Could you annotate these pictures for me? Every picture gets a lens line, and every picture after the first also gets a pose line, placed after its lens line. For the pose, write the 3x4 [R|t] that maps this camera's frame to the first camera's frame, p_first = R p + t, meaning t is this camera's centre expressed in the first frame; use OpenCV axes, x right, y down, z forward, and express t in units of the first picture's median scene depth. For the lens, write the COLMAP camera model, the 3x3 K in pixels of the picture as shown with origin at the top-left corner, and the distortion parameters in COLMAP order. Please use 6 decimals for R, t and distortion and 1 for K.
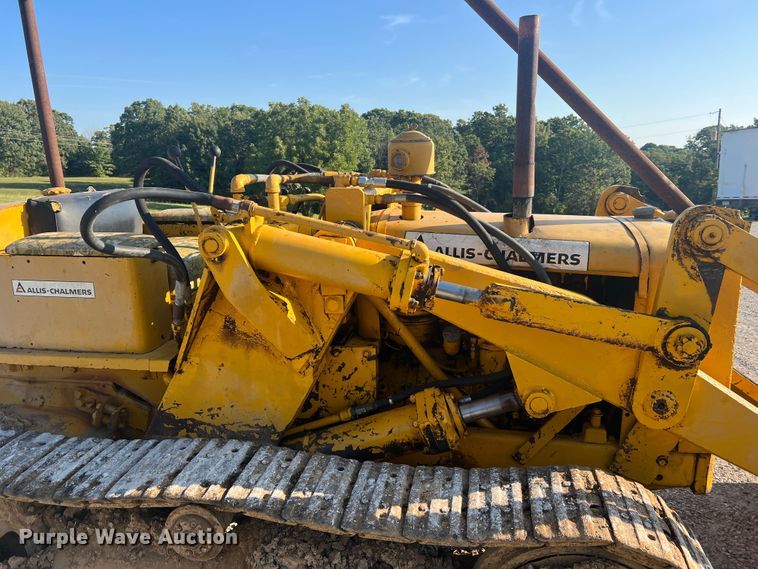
lens RADIAL K [[574.0, 0, 387.9], [0, 574.0, 286.3], [0, 0, 1]] dist [0.047734, -0.058106]
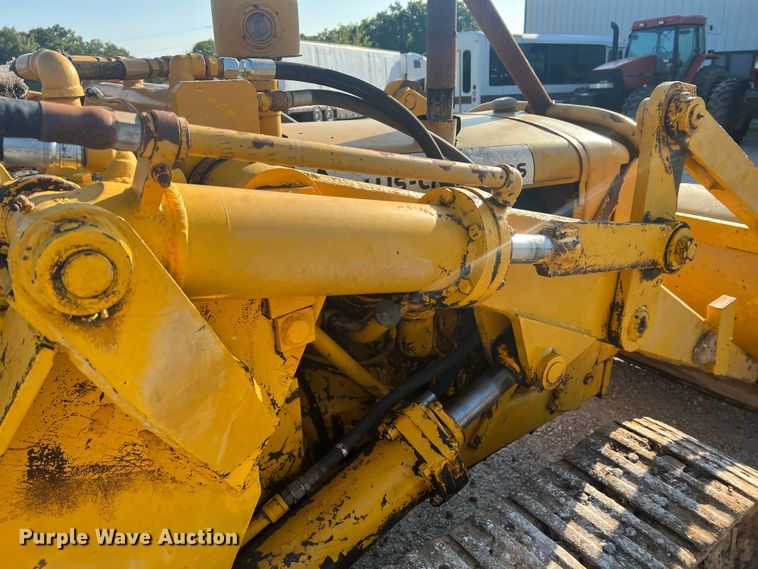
lens RADIAL K [[577.2, 0, 376.3], [0, 577.2, 283.1], [0, 0, 1]] dist [0.040210, -0.056839]
pose [[0.717906, -0.257937, 0.646590, -0.320255], [0.174933, 0.965862, 0.191074, -0.078888], [-0.673802, -0.024063, 0.738520, 0.550312]]
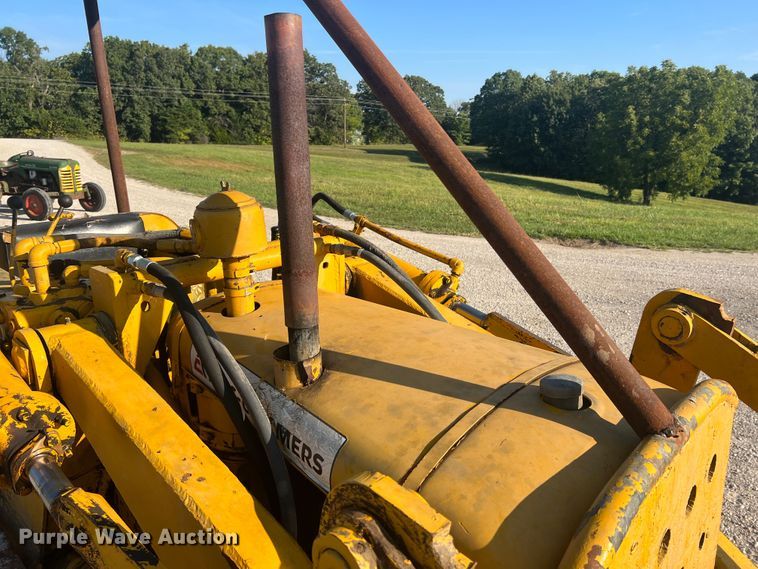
lens RADIAL K [[581.3, 0, 381.7], [0, 581.3, 283.1], [0, 0, 1]] dist [0.014062, -0.009420]
pose [[0.828280, 0.151530, -0.539436, 0.621045], [-0.127622, 0.988452, 0.081702, -0.257351], [0.545586, 0.001172, 0.838054, 0.554296]]
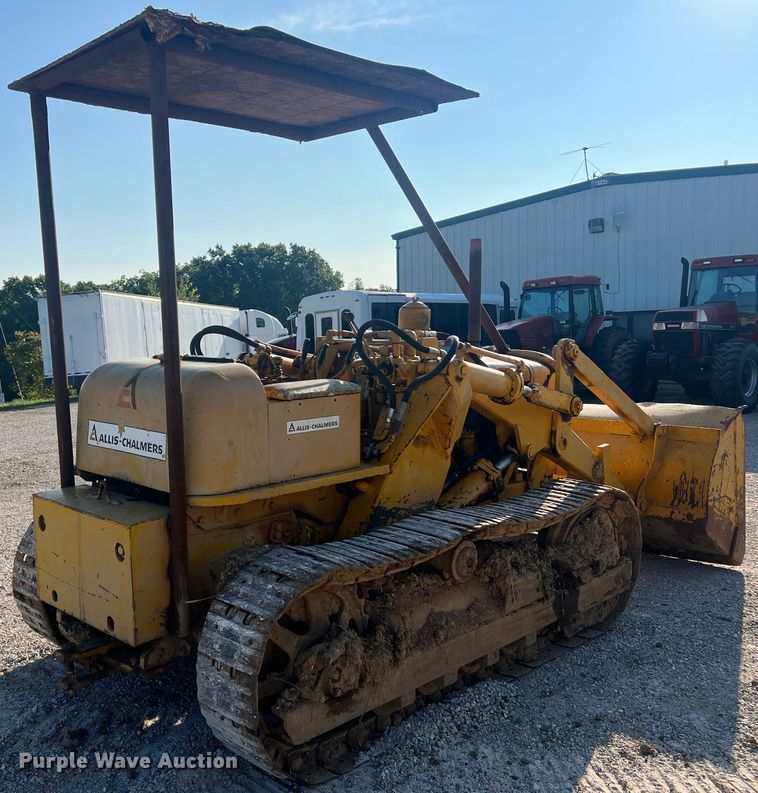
lens RADIAL K [[845.1, 0, 278.6], [0, 845.1, 420.8], [0, 0, 1]] dist [0.143302, -0.333183]
pose [[0.632134, -0.098880, 0.768524, -2.041236], [0.186475, 0.982088, -0.027023, 0.031697], [-0.752086, 0.160393, 0.639250, -0.104423]]
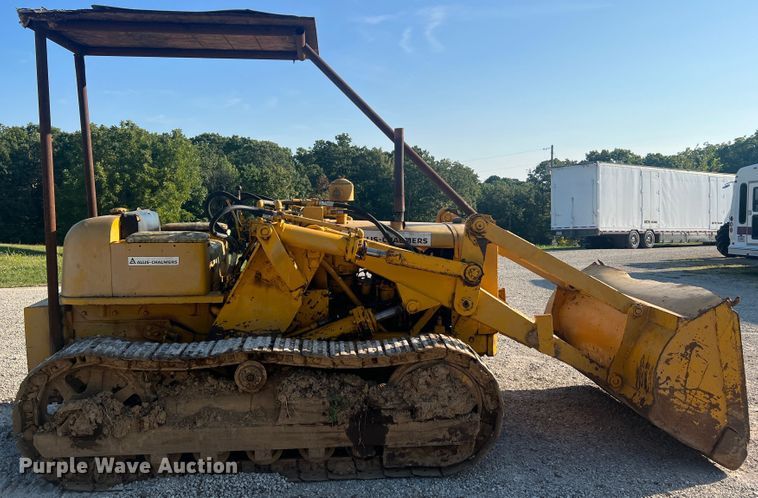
lens RADIAL K [[656.4, 0, 375.2], [0, 656.4, 243.2], [0, 0, 1]] dist [0.111605, -0.205816]
pose [[0.972216, -0.011101, 0.233823, -0.391546], [0.042780, 0.990479, -0.130850, 0.254948], [-0.230144, 0.137217, 0.963434, -1.195507]]
